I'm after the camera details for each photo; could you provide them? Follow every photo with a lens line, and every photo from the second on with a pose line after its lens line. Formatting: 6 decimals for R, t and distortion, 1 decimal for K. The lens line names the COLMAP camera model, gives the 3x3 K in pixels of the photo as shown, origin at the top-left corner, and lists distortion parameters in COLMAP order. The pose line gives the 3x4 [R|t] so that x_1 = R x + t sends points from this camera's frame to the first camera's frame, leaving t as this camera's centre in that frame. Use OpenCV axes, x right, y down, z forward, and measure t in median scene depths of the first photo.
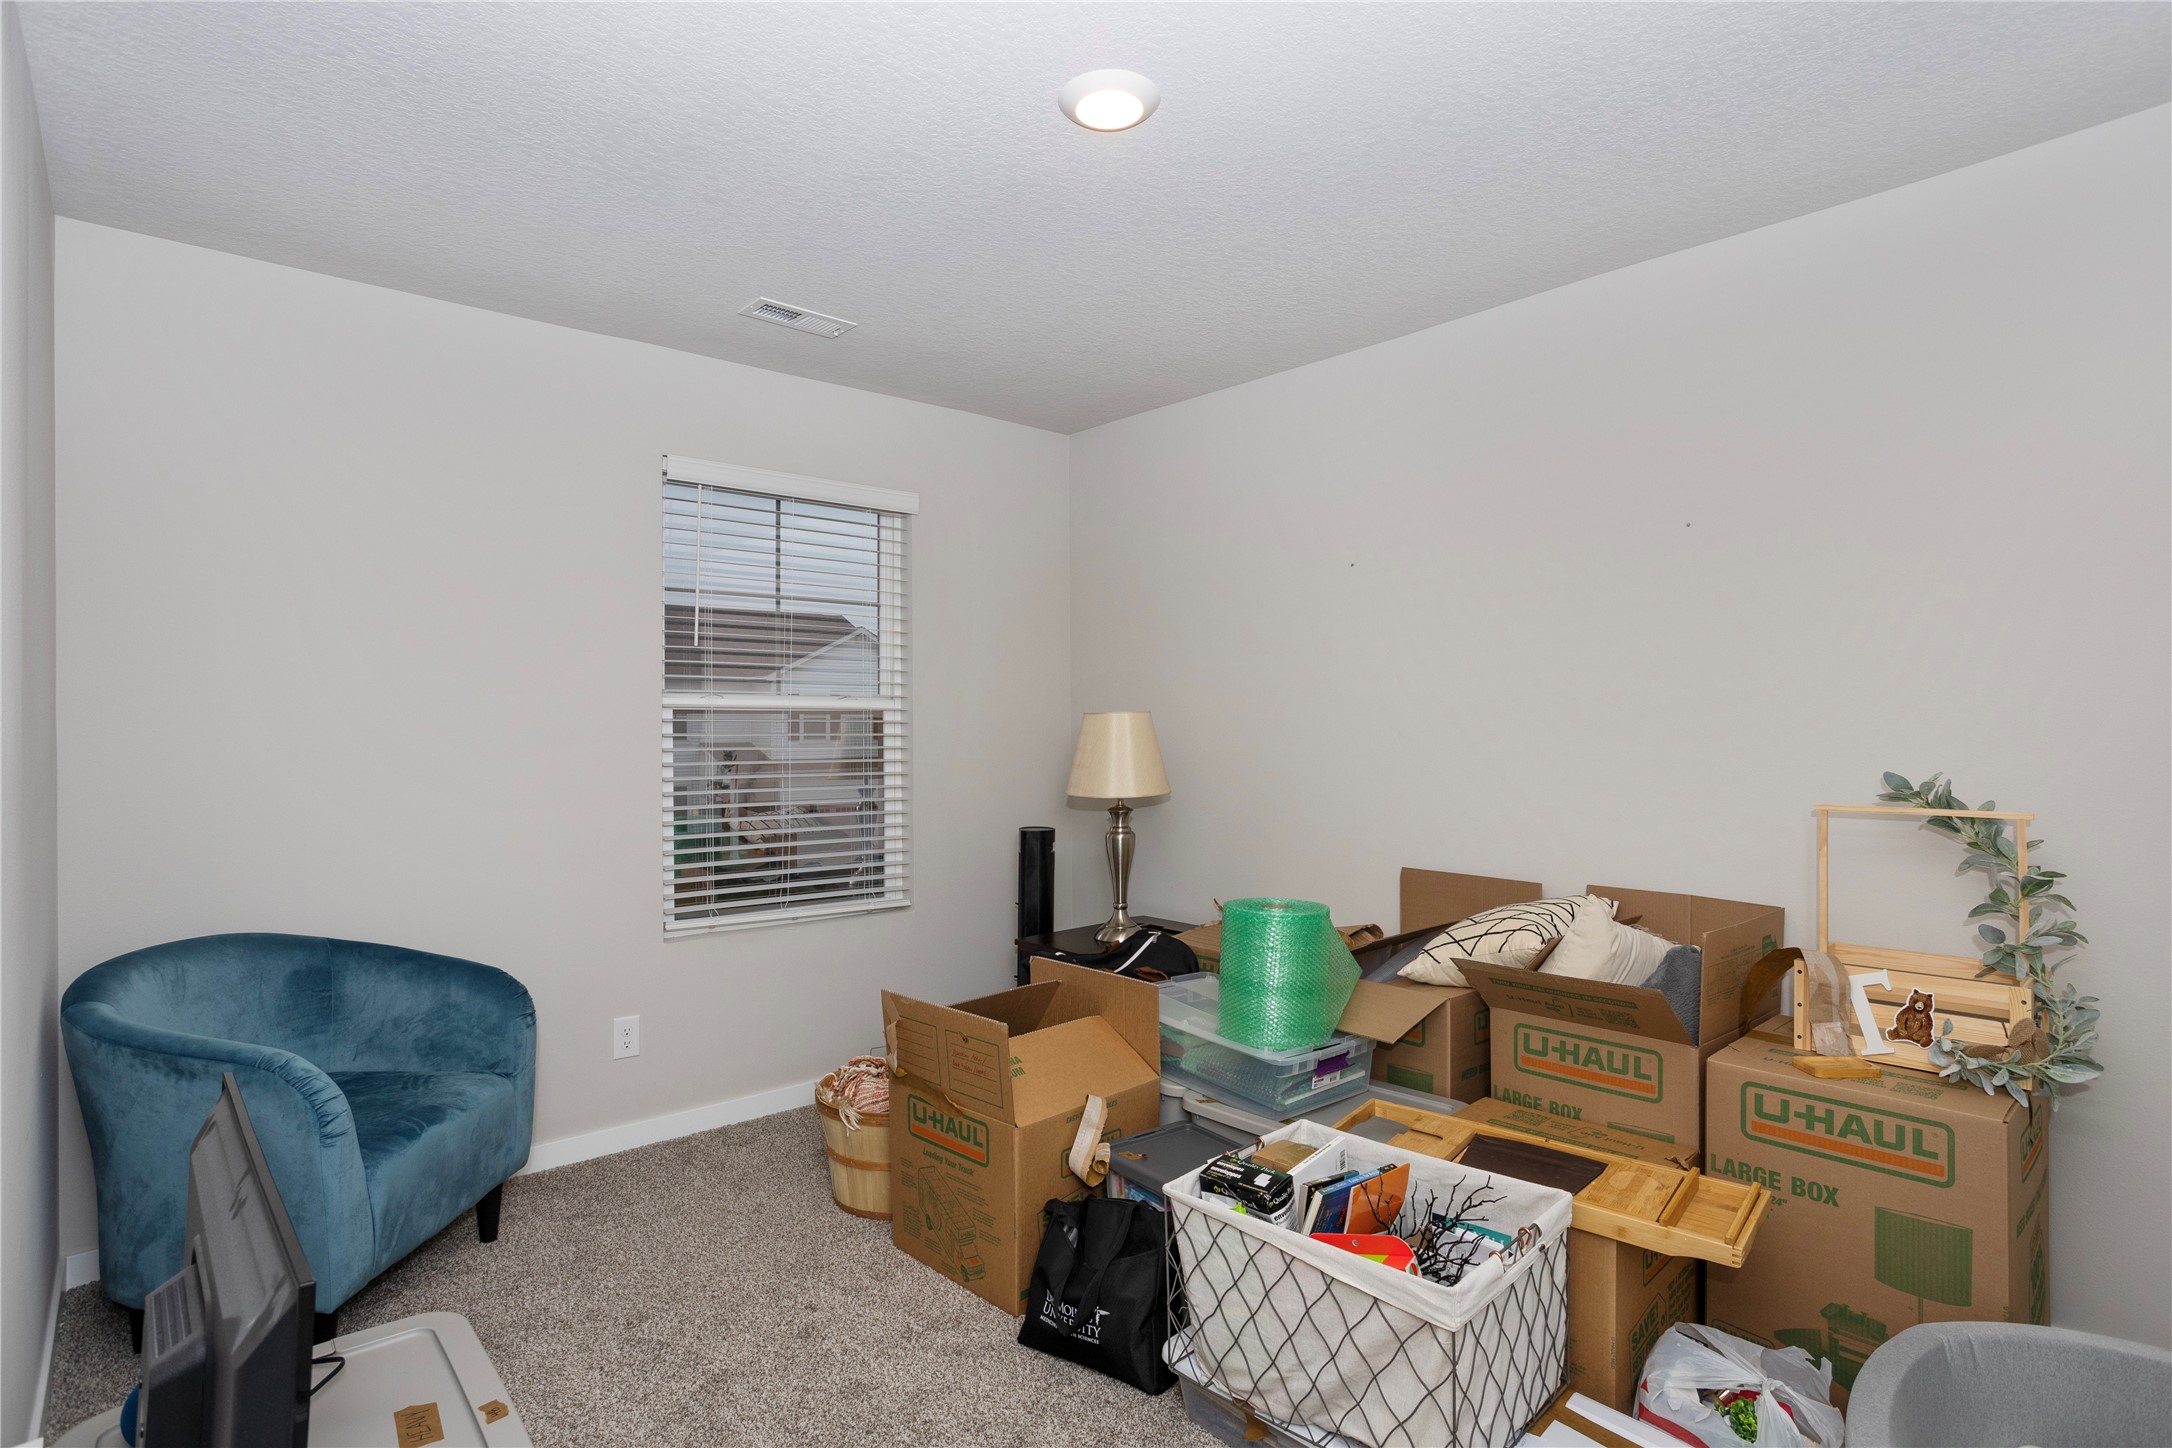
lens RADIAL K [[1111.3, 0, 1094.4], [0, 1111.3, 726.3], [0, 0, 1]] dist [-0.005988, -0.000553]
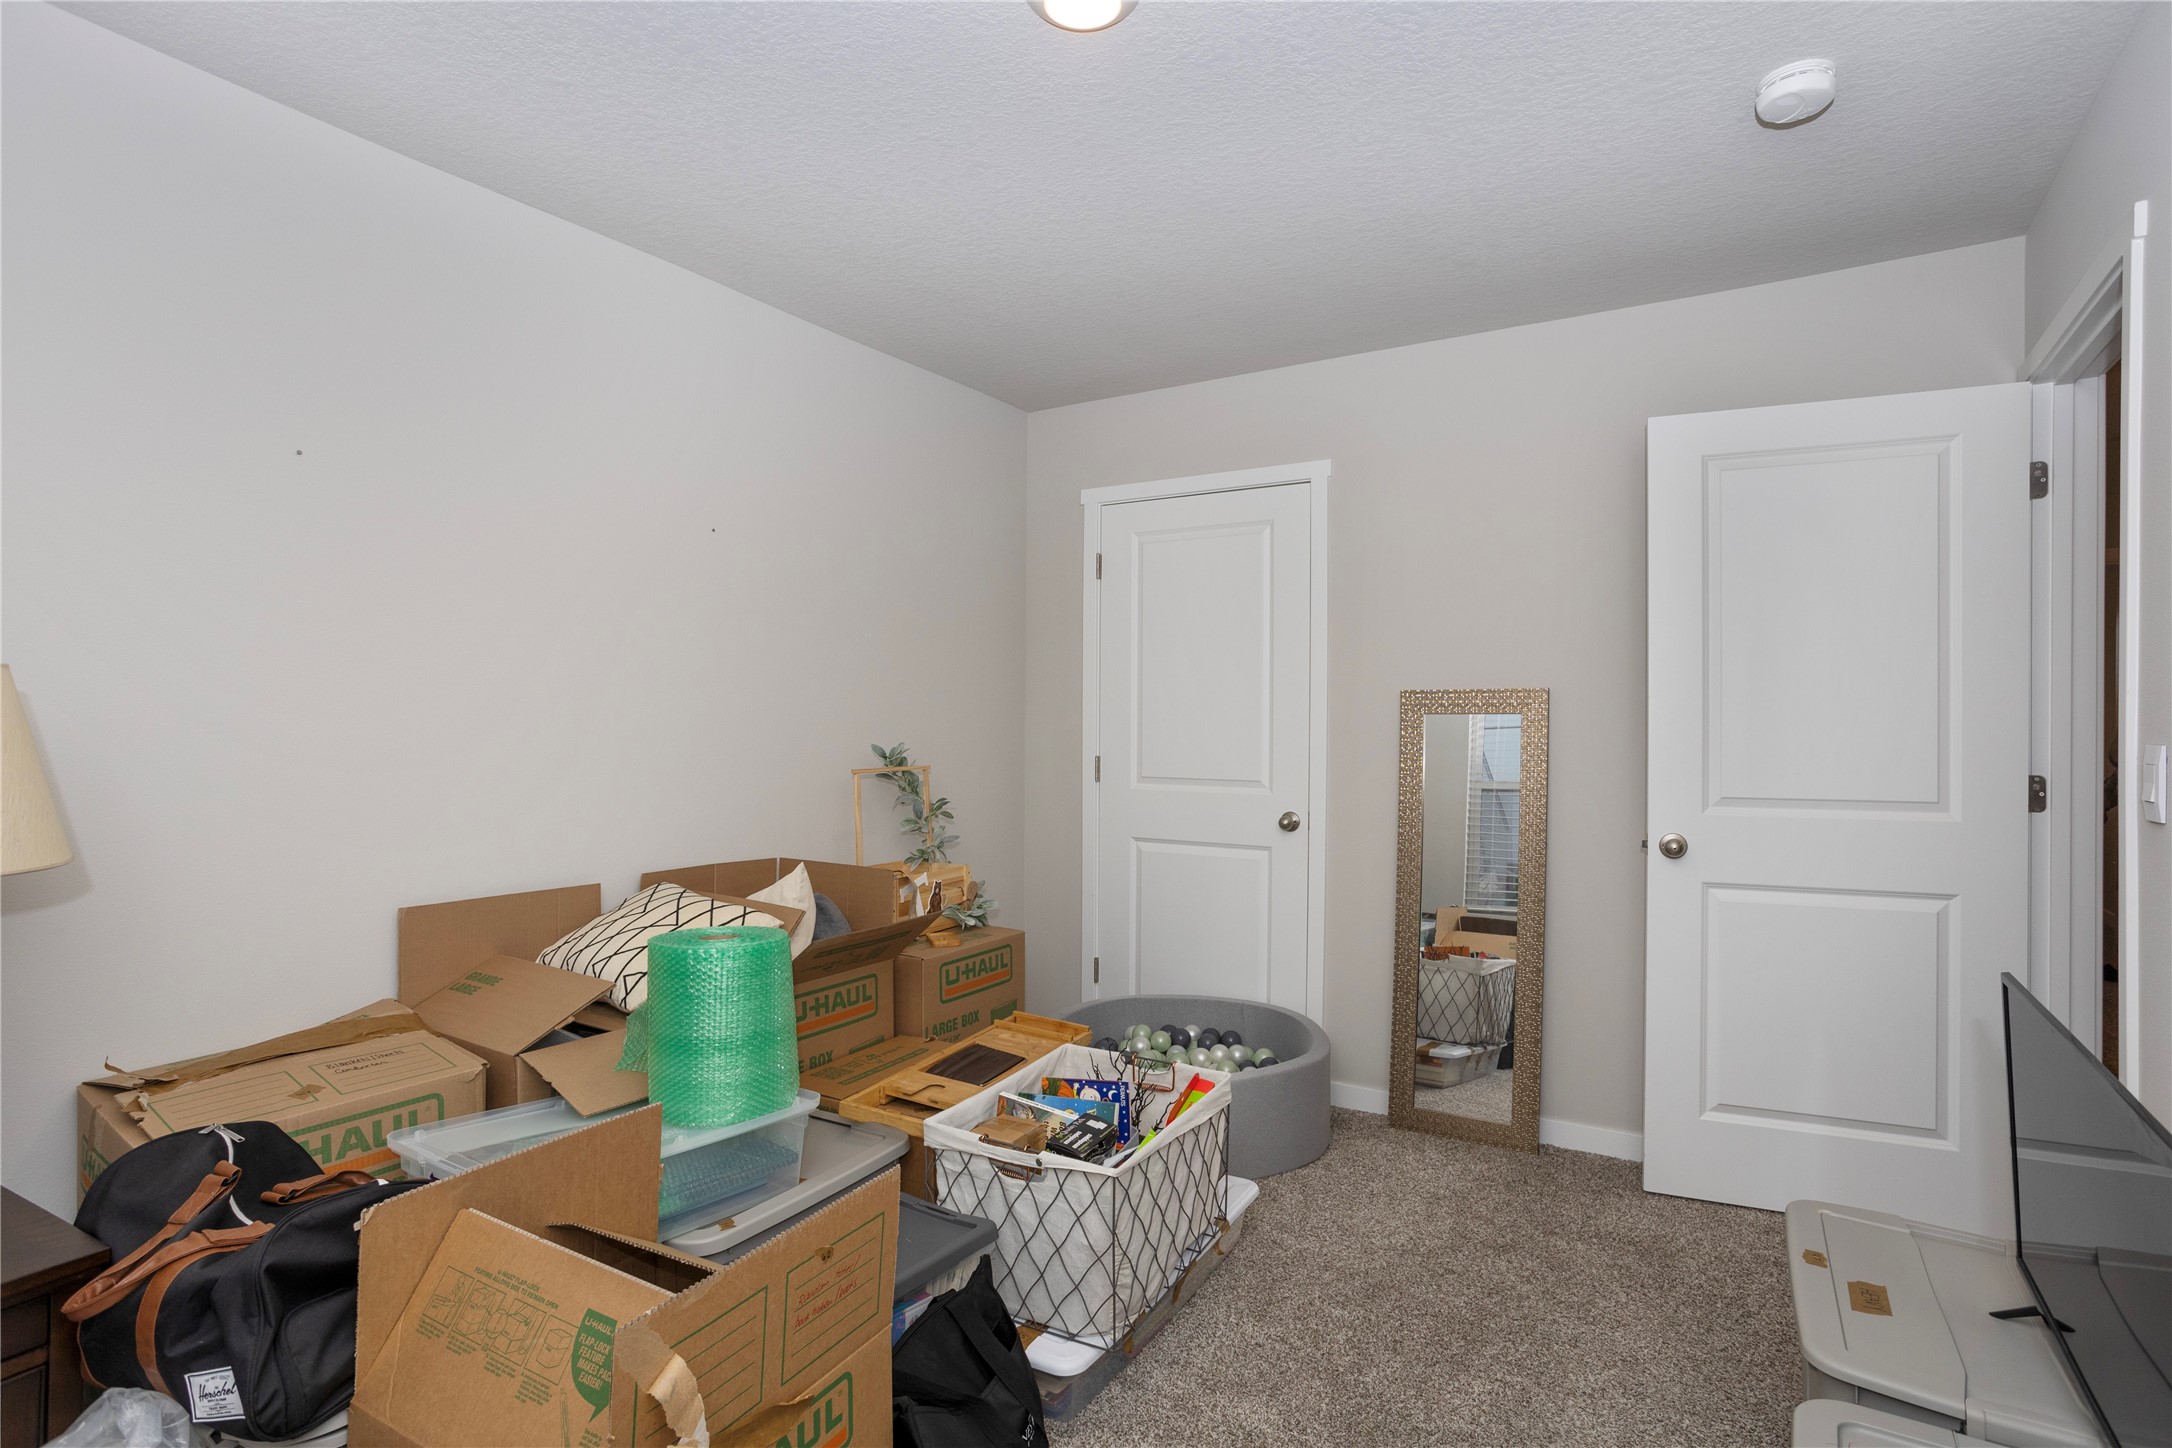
lens RADIAL K [[1111.3, 0, 1093.6], [0, 1111.3, 729.8], [0, 0, 1]] dist [-0.005988, -0.000553]
pose [[-0.315448, 0.017353, 0.948784, -0.797553], [0.013682, 0.999812, -0.013738, 0.048965], [-0.948844, 0.008648, -0.315626, 1.255004]]
